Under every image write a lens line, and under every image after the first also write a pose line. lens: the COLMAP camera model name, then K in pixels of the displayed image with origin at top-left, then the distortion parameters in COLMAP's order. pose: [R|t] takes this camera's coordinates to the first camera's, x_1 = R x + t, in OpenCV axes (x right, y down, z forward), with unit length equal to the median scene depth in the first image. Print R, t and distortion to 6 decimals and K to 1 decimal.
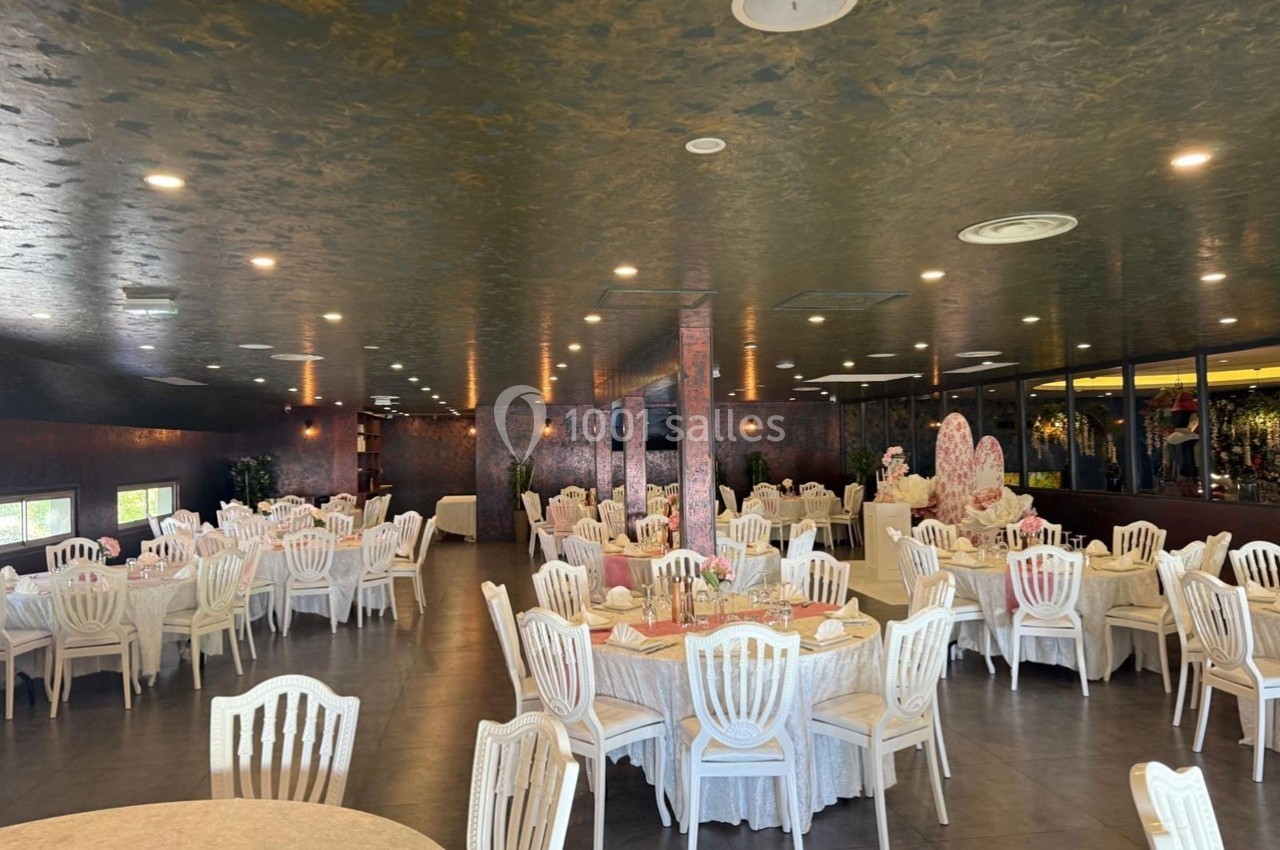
lens RADIAL K [[895.5, 0, 640.0], [0, 895.5, 425.0], [0, 0, 1]] dist [0.096209, -0.161313]
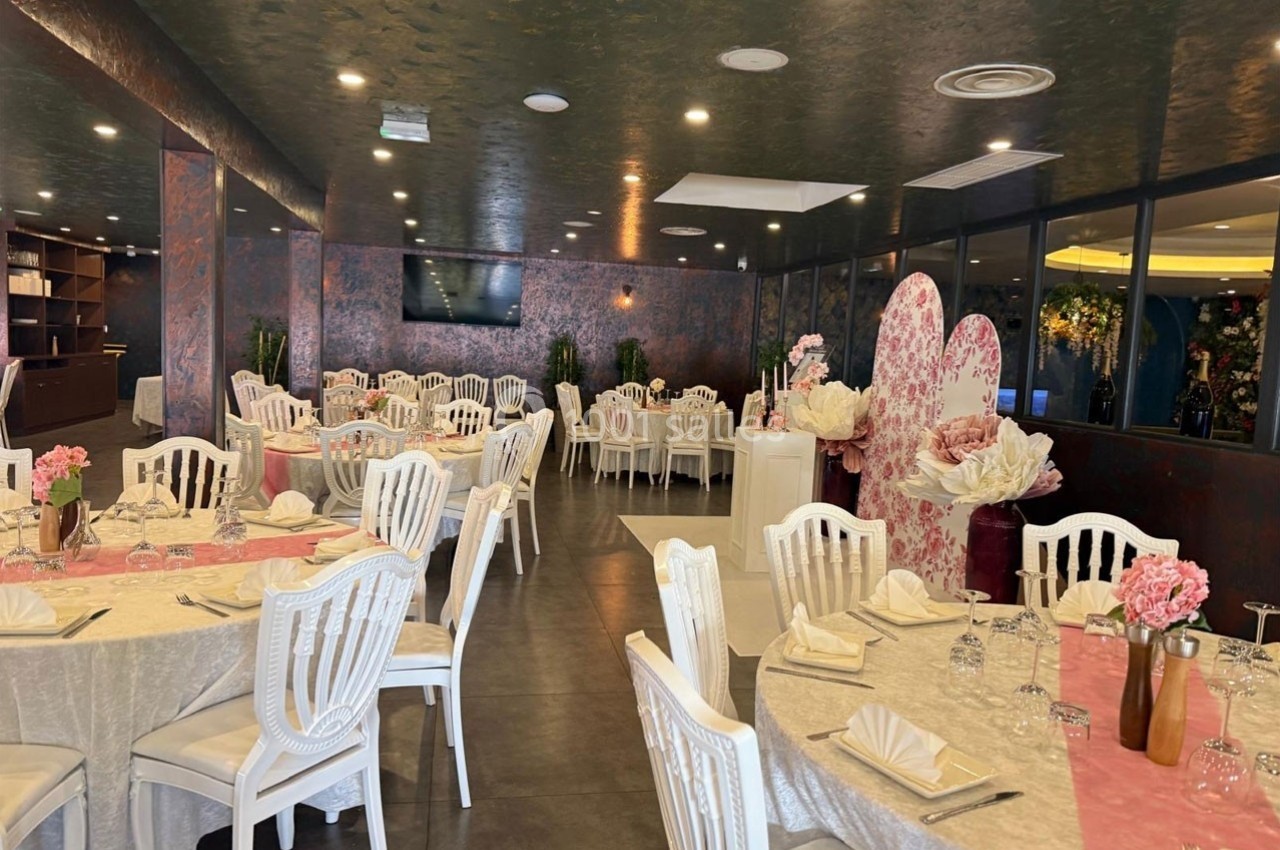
lens RADIAL K [[892.4, 0, 641.1], [0, 892.4, 454.6], [0, 0, 1]] dist [0.079186, 0.000089]
pose [[0.996808, 0.058498, 0.054335, 0.247535], [-0.065942, 0.986904, 0.147217, 0.040211], [-0.045011, -0.150330, 0.987611, 0.705421]]
